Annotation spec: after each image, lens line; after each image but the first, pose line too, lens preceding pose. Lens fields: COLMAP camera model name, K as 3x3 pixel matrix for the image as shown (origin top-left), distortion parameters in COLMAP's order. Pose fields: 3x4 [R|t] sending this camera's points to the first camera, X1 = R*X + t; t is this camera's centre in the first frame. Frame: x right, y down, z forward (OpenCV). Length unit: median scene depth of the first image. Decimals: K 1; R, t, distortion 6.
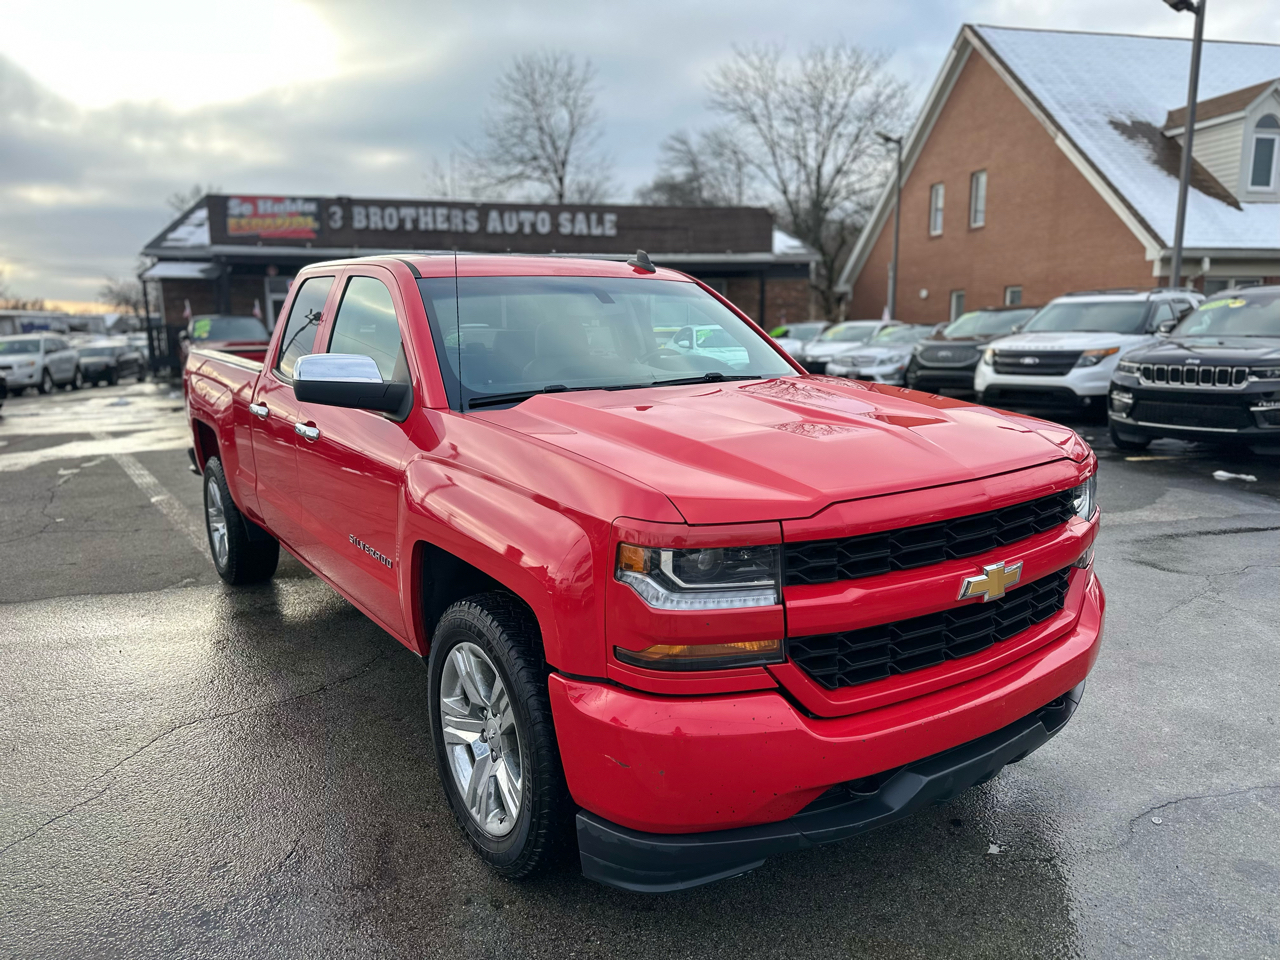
lens RADIAL K [[906.2, 0, 632.0], [0, 906.2, 503.7], [0, 0, 1]] dist [0.005382, -0.028753]
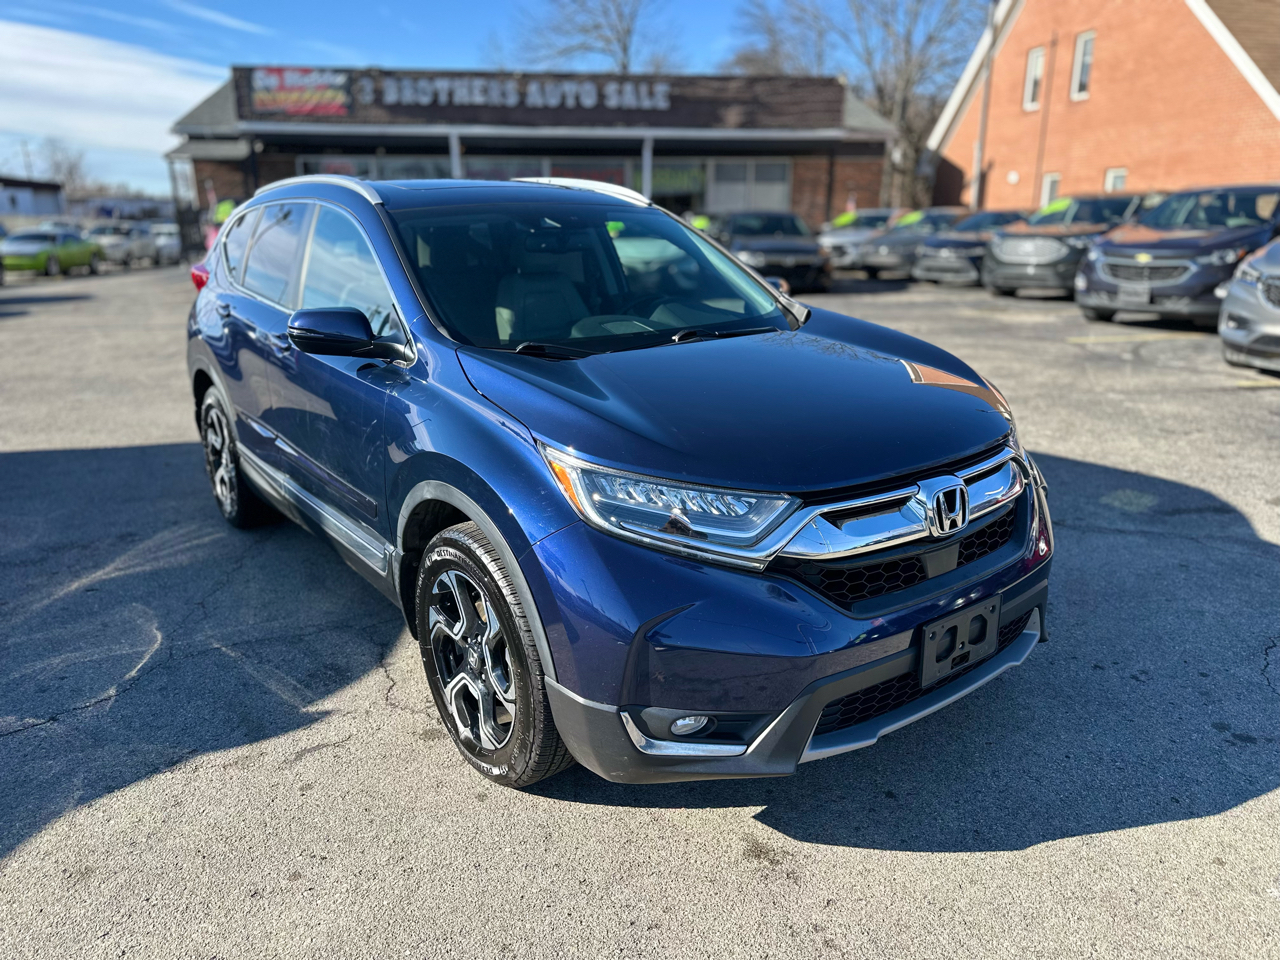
lens RADIAL K [[906.2, 0, 628.8], [0, 906.2, 487.8], [0, 0, 1]] dist [0.005382, -0.028753]
pose [[0.996131, 0.030887, -0.082274, 0.024187], [-0.022316, 0.994418, 0.103129, -0.009349], [0.085000, -0.100894, 0.991260, 0.047212]]
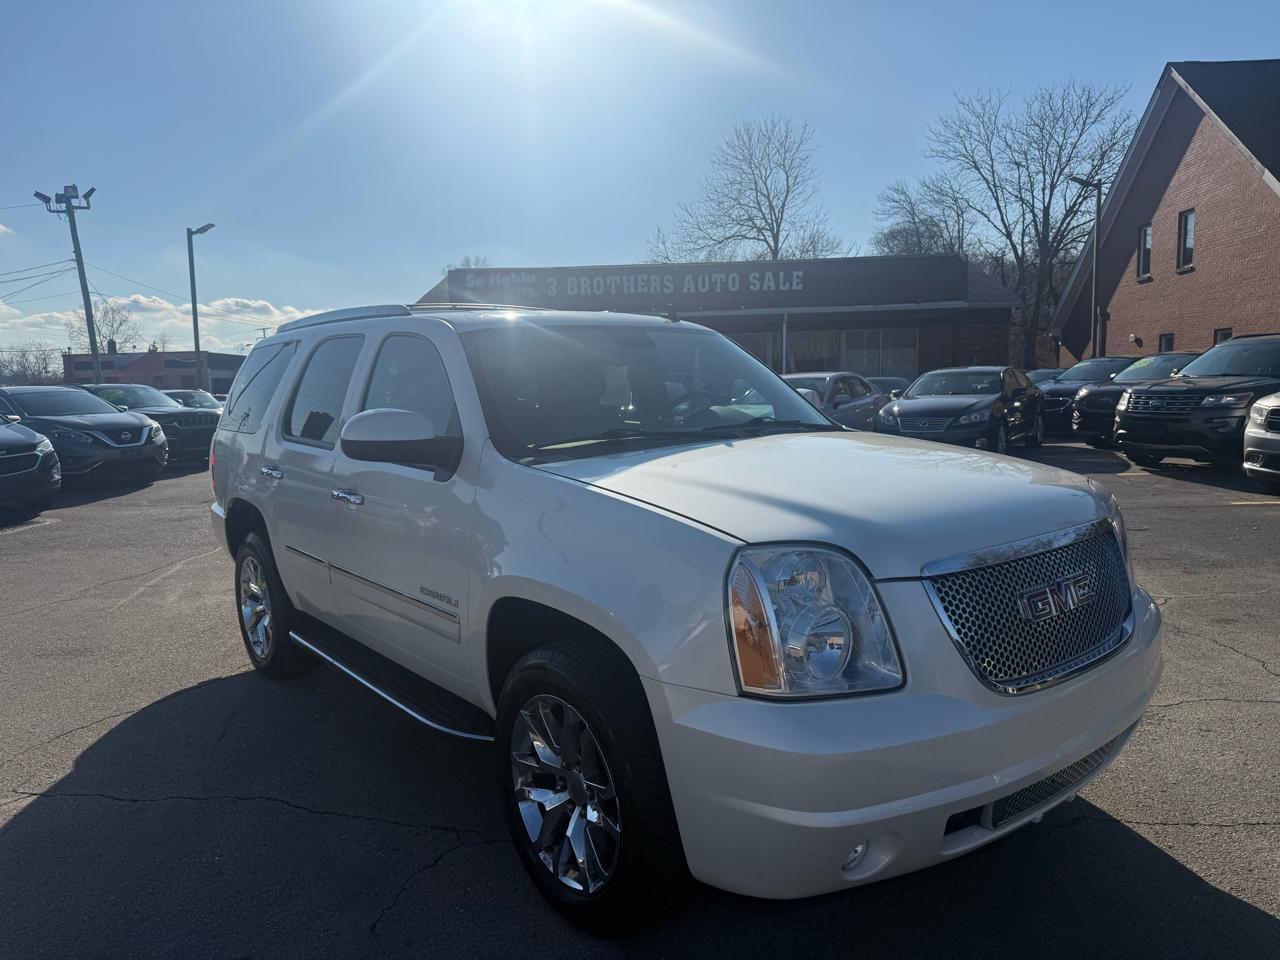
lens RADIAL K [[906.2, 0, 617.7], [0, 906.2, 485.3], [0, 0, 1]] dist [0.005382, -0.028753]
pose [[0.962058, 0.016727, -0.272333, 0.053716], [-0.036345, 0.997080, -0.067153, 0.006396], [0.270415, 0.074503, 0.959857, -0.043998]]
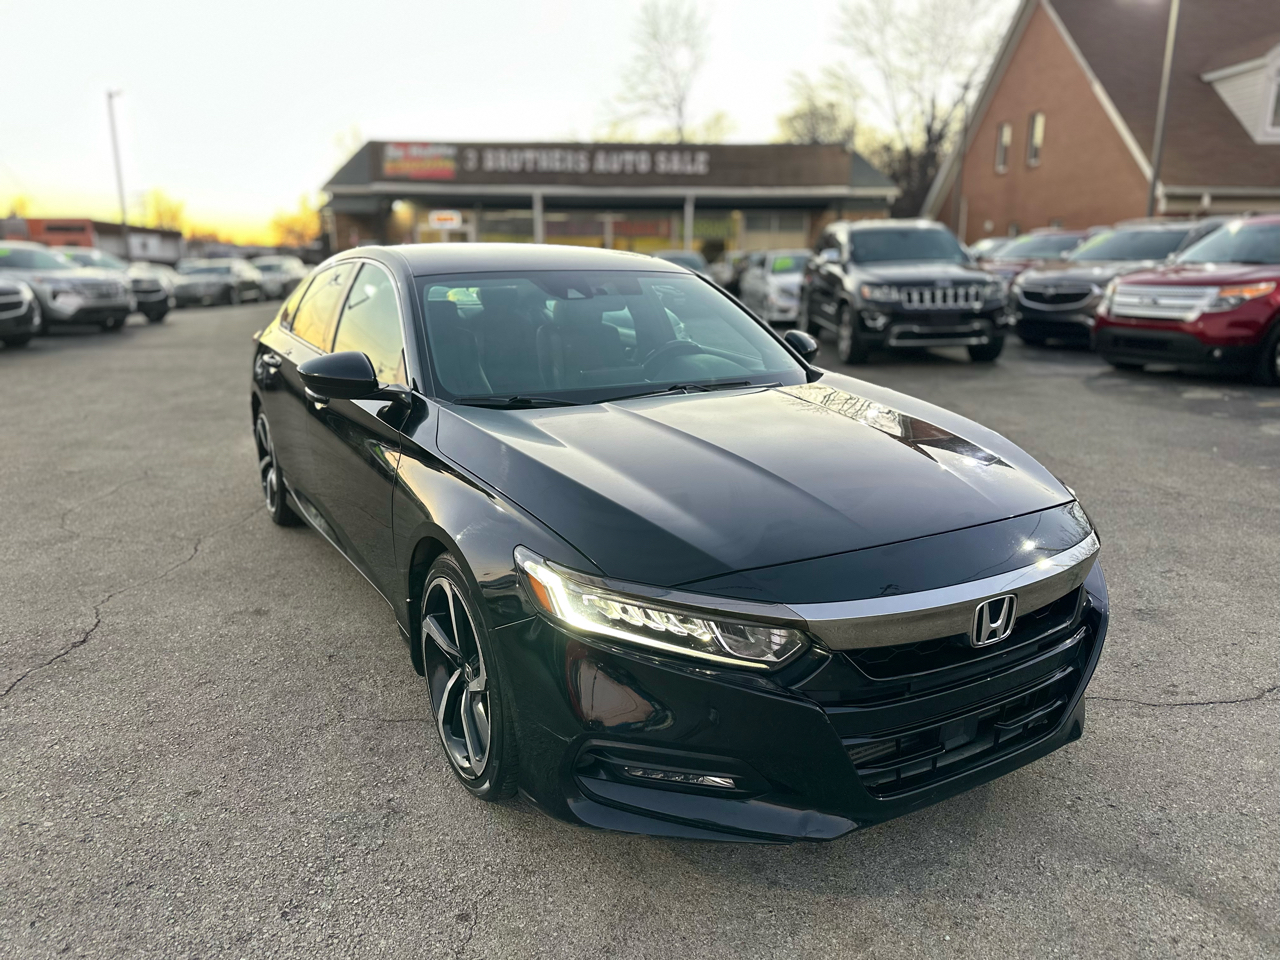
lens RADIAL K [[906.2, 0, 622.8], [0, 906.2, 509.2], [0, 0, 1]] dist [0.005382, -0.028753]
pose [[0.987359, 0.049290, -0.150639, 0.058400], [-0.037725, 0.996185, 0.078686, 0.032909], [0.153943, -0.072009, 0.985452, -0.142127]]
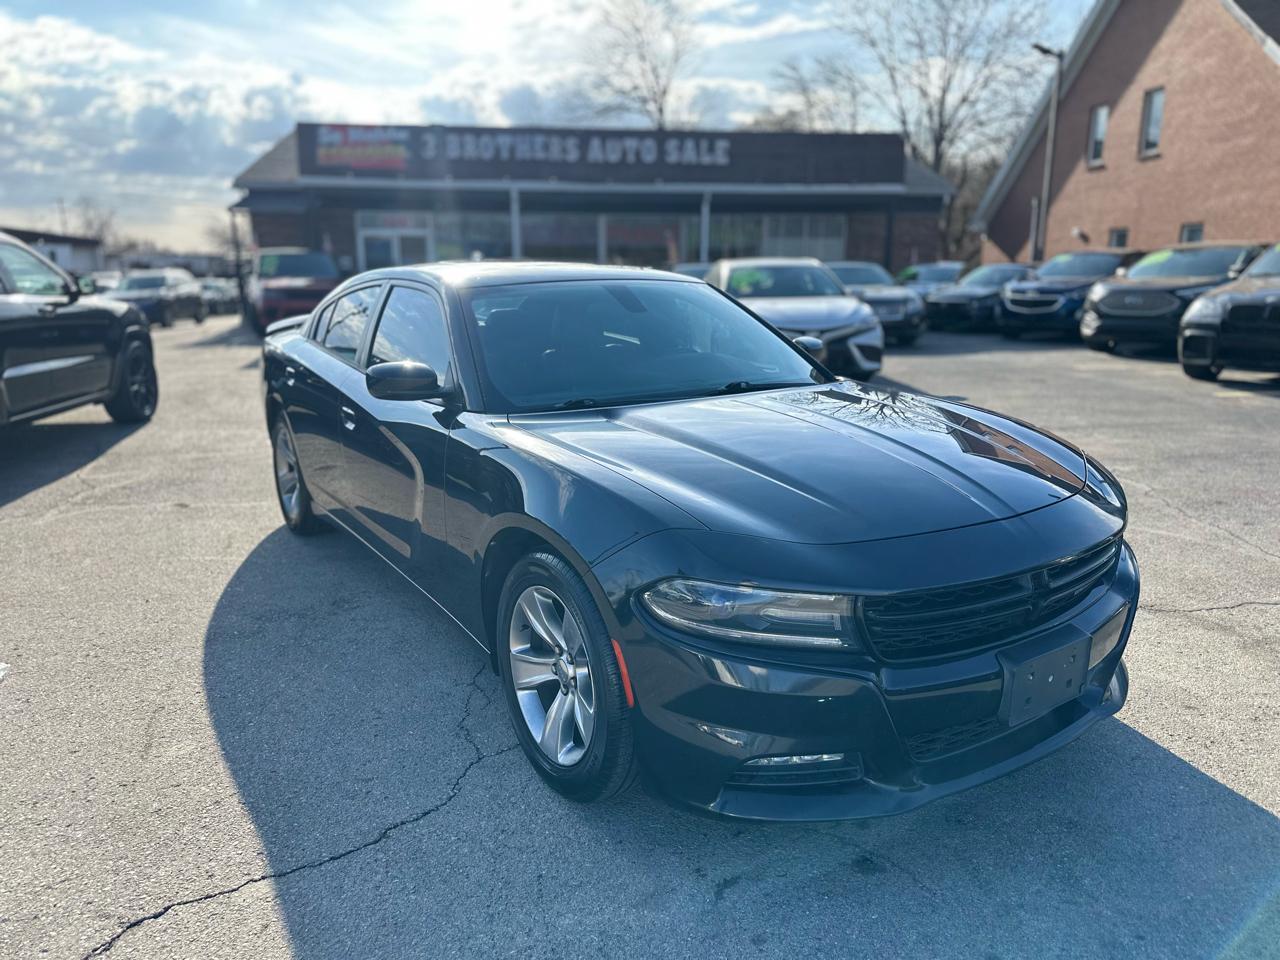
lens RADIAL K [[906.2, 0, 619.6], [0, 906.2, 489.5], [0, 0, 1]] dist [0.005382, -0.028753]
pose [[0.994005, 0.033155, -0.104184, -0.016442], [-0.028440, 0.998517, 0.046419, -0.008193], [0.105568, -0.043178, 0.993474, 0.058289]]
